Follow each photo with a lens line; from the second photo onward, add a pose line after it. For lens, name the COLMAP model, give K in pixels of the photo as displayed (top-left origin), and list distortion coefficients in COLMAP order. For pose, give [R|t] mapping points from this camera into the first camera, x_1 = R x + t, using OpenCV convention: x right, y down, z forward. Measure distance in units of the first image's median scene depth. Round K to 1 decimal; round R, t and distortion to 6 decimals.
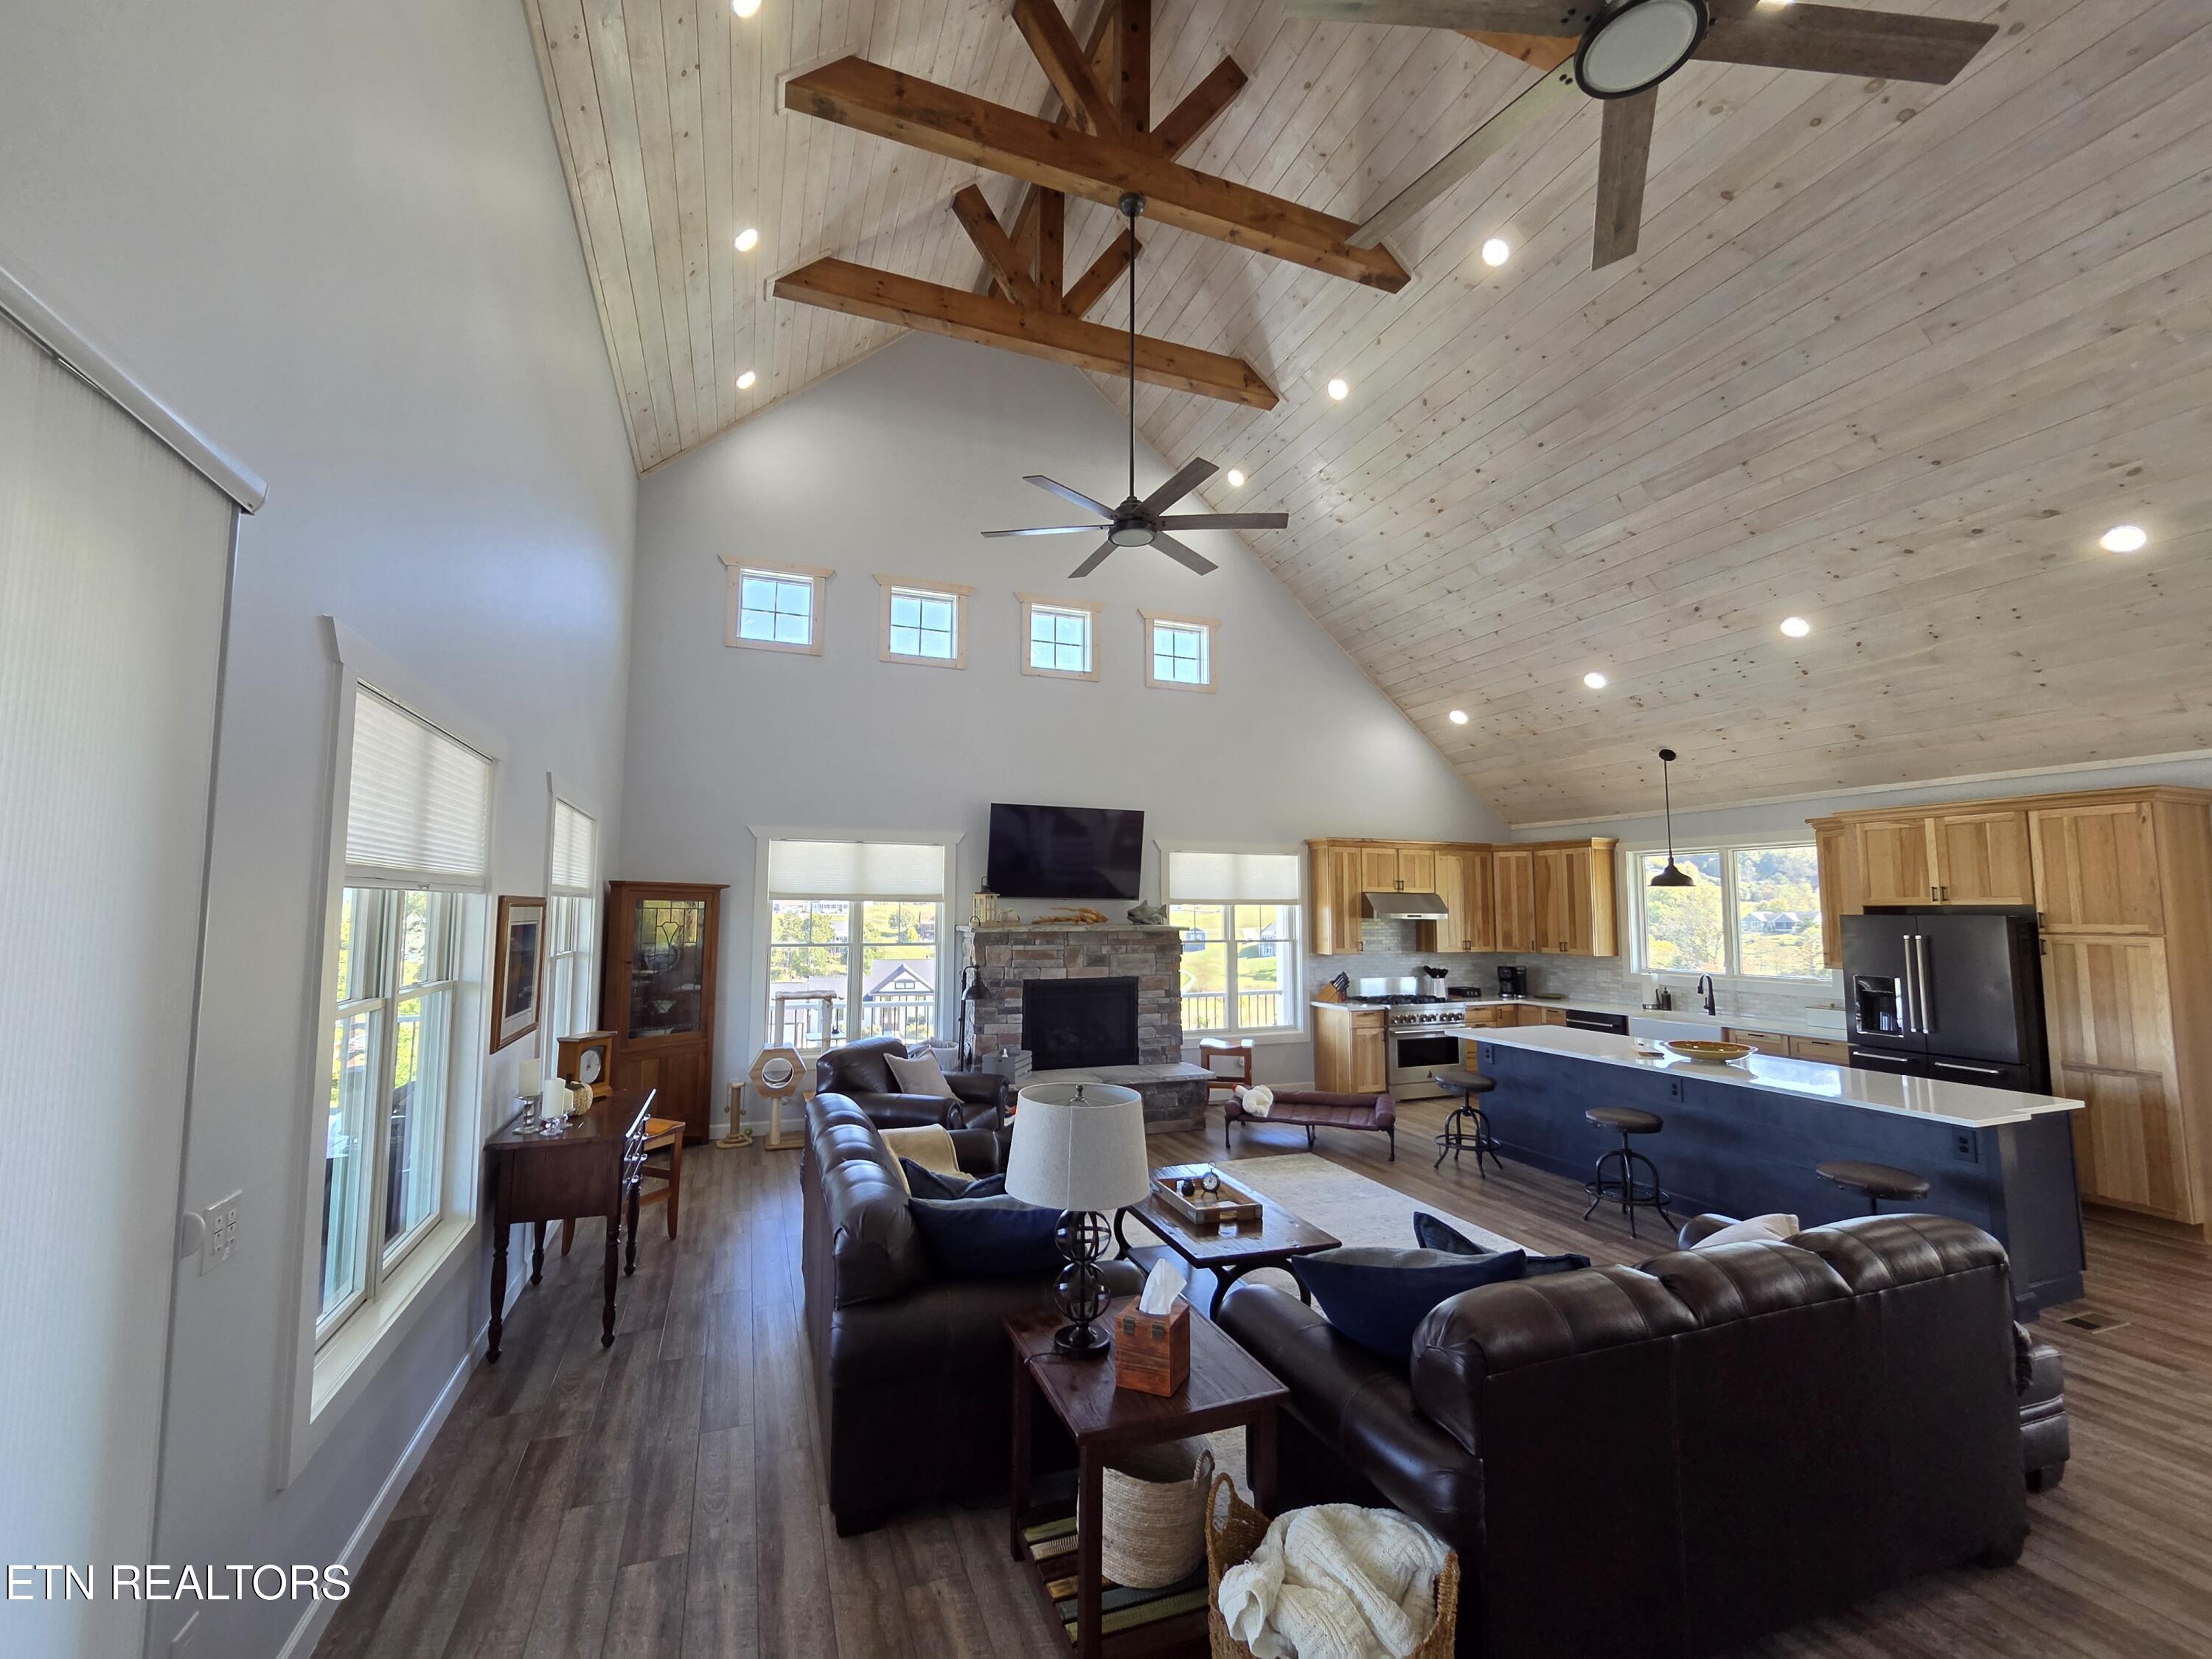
lens RADIAL K [[912.9, 0, 1100.6], [0, 912.9, 823.5], [0, 0, 1]] dist [-0.008496, -0.000113]
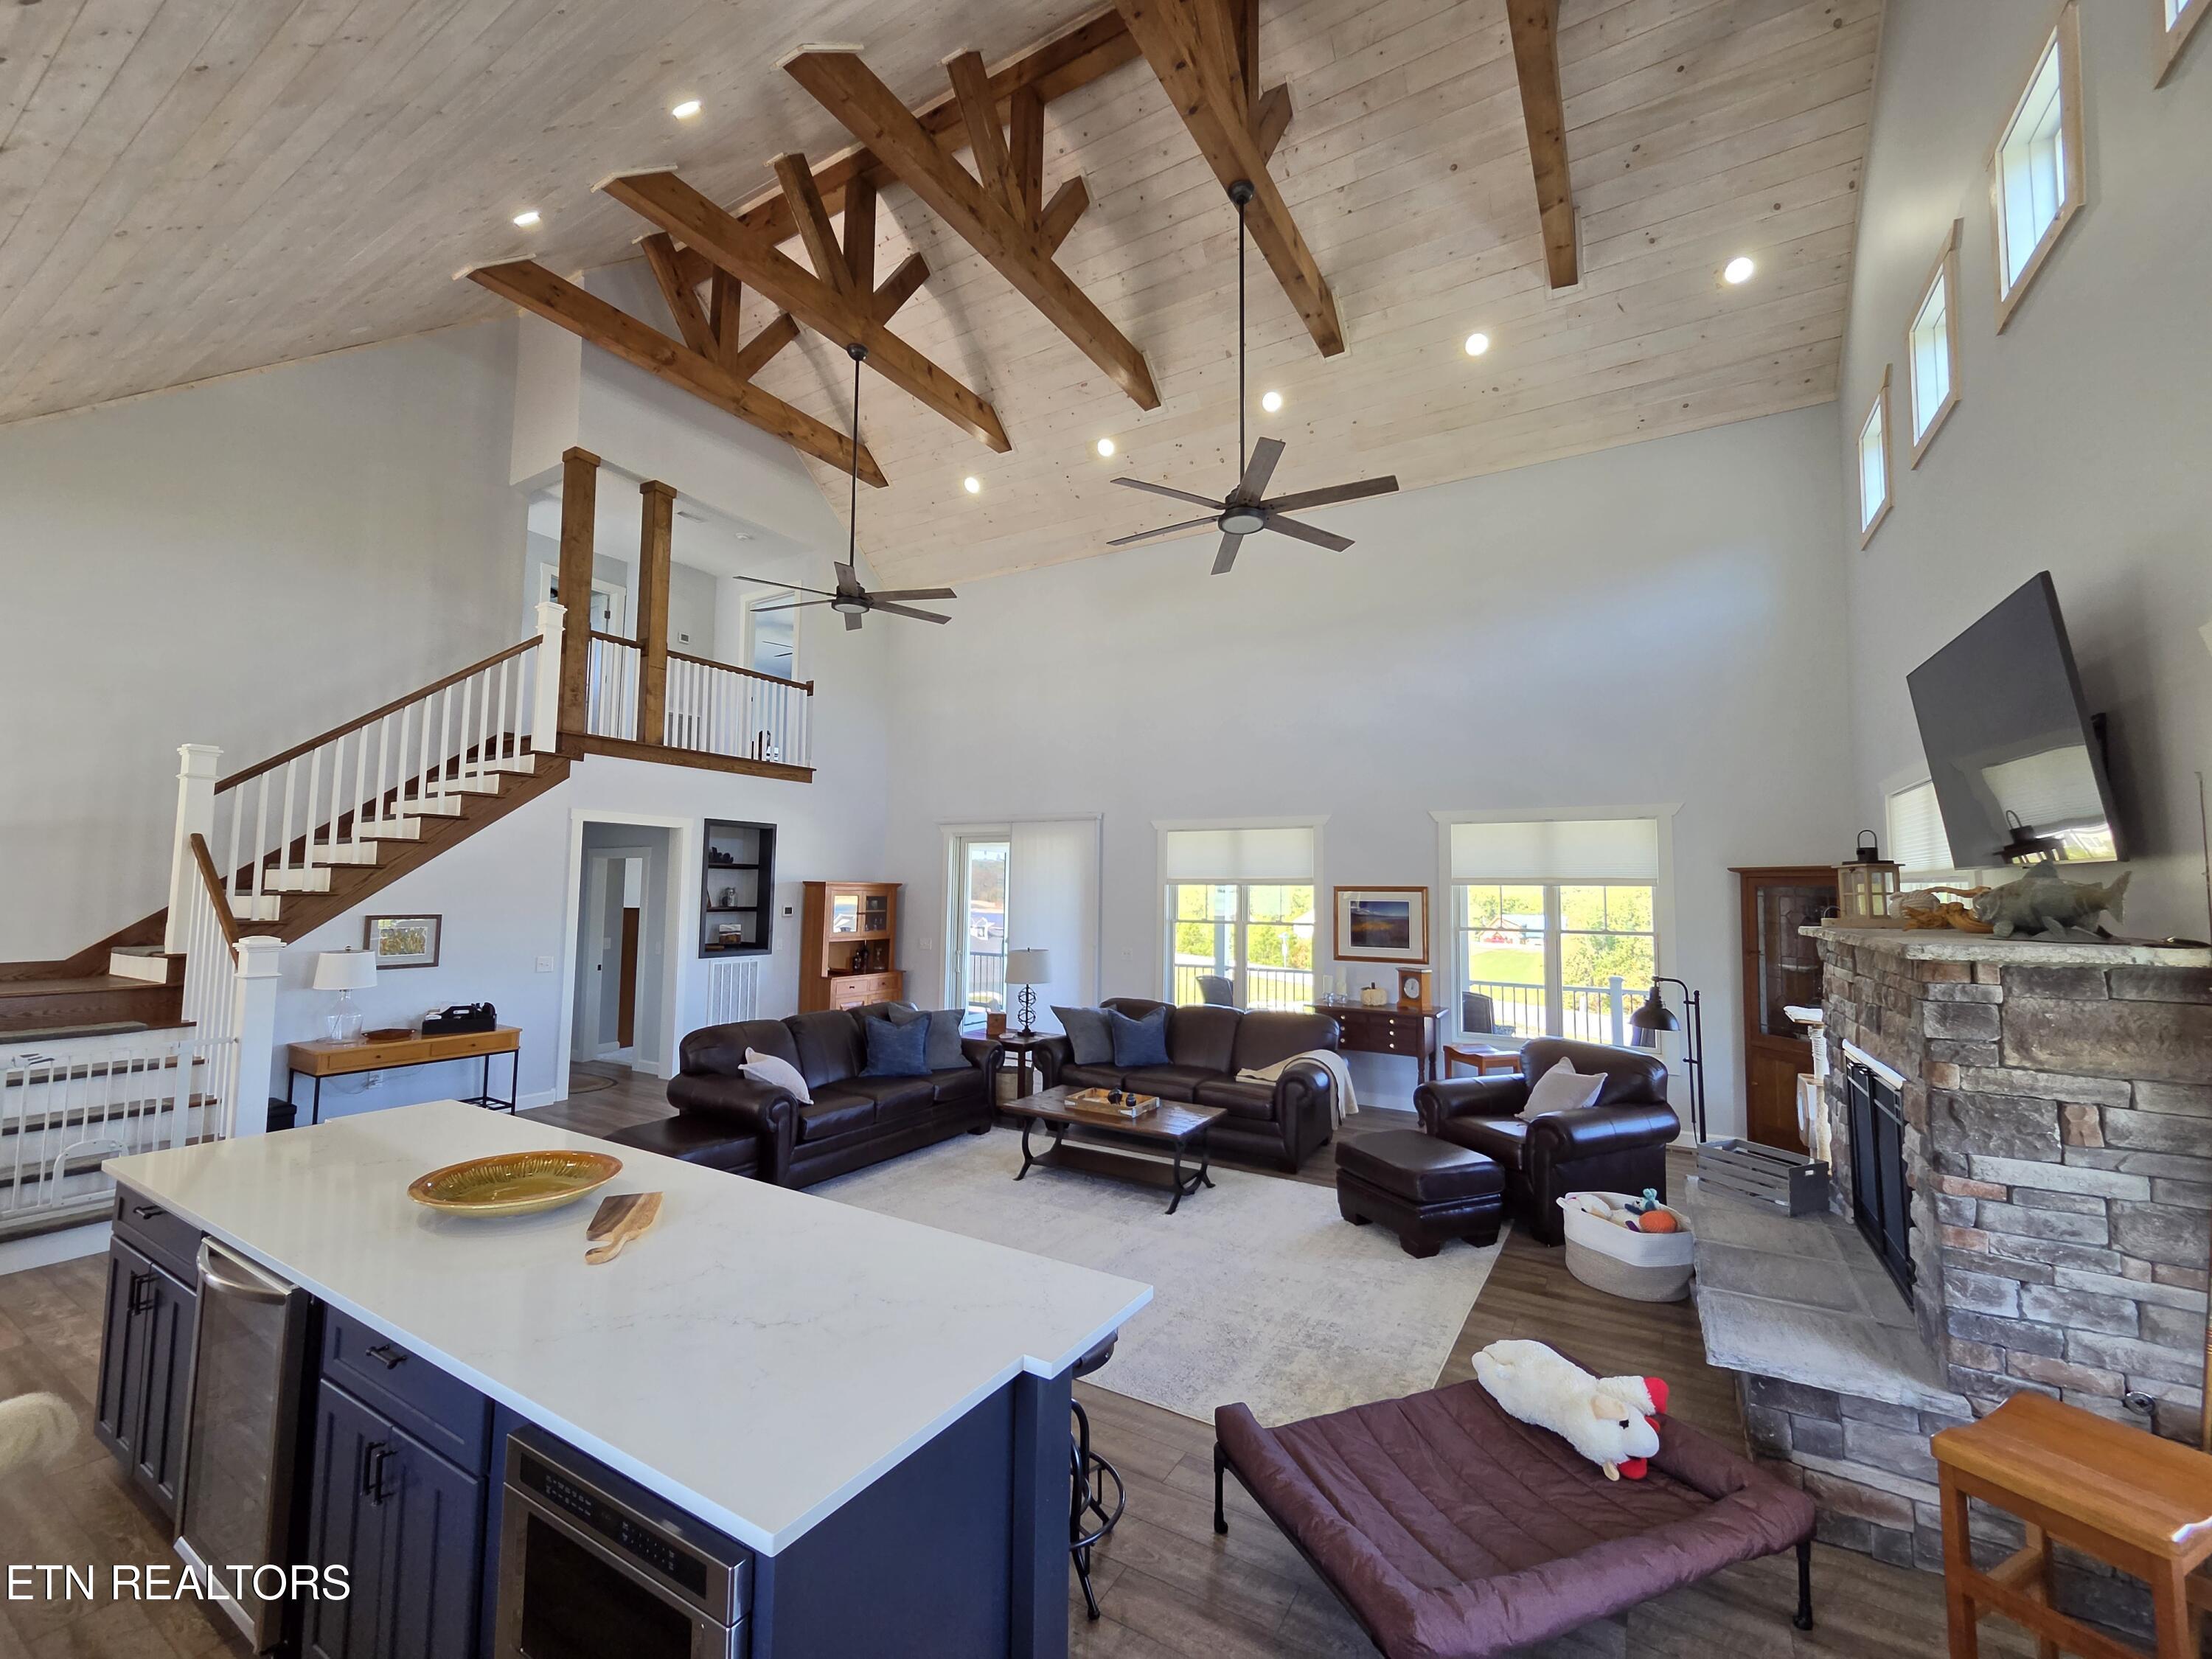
lens RADIAL K [[912.9, 0, 1098.9], [0, 912.9, 826.8], [0, 0, 1]] dist [-0.008496, -0.000113]
pose [[-0.785929, -0.055441, -0.615826, 0.511764], [0.046761, 0.987791, -0.148605, 0.107859], [0.616546, -0.145589, -0.773741, 1.093607]]
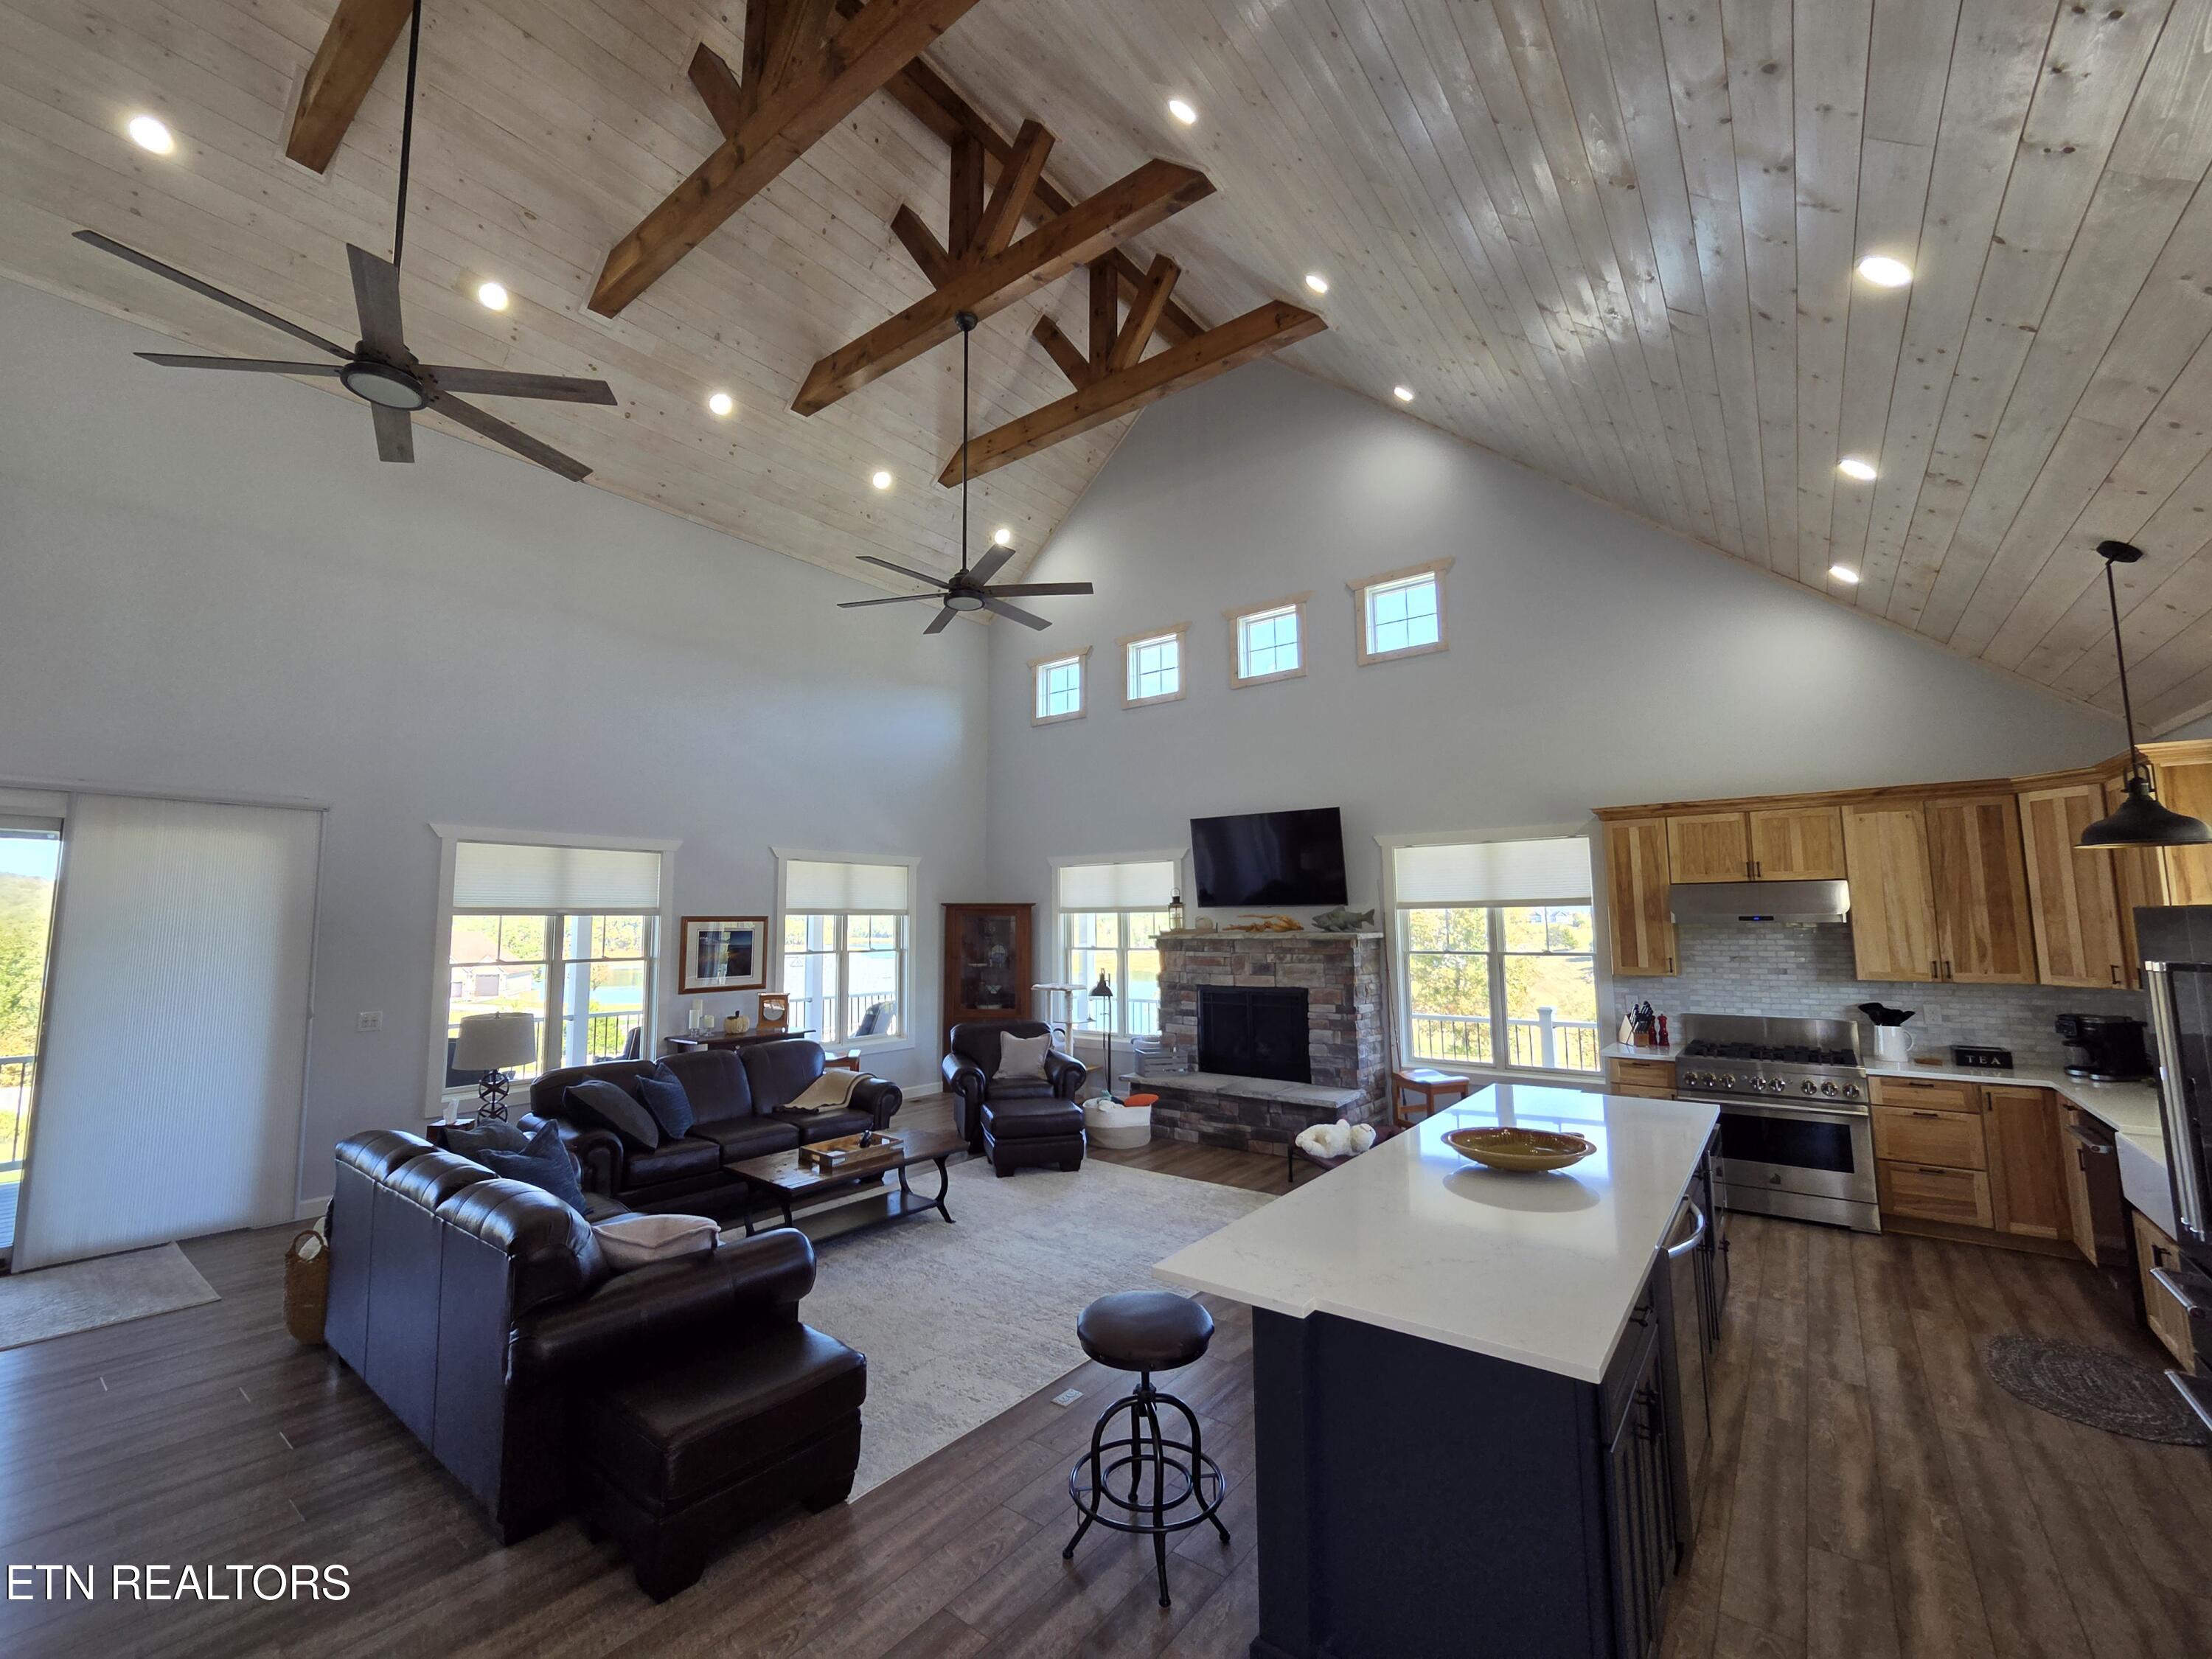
lens RADIAL K [[912.9, 0, 1096.0], [0, 912.9, 822.5], [0, 0, 1]] dist [-0.008496, -0.000113]
pose [[0.523172, -0.101290, -0.846187, 0.730003], [0.093674, 0.993730, -0.061035, 0.036922], [0.847064, -0.047334, 0.529380, 0.336273]]
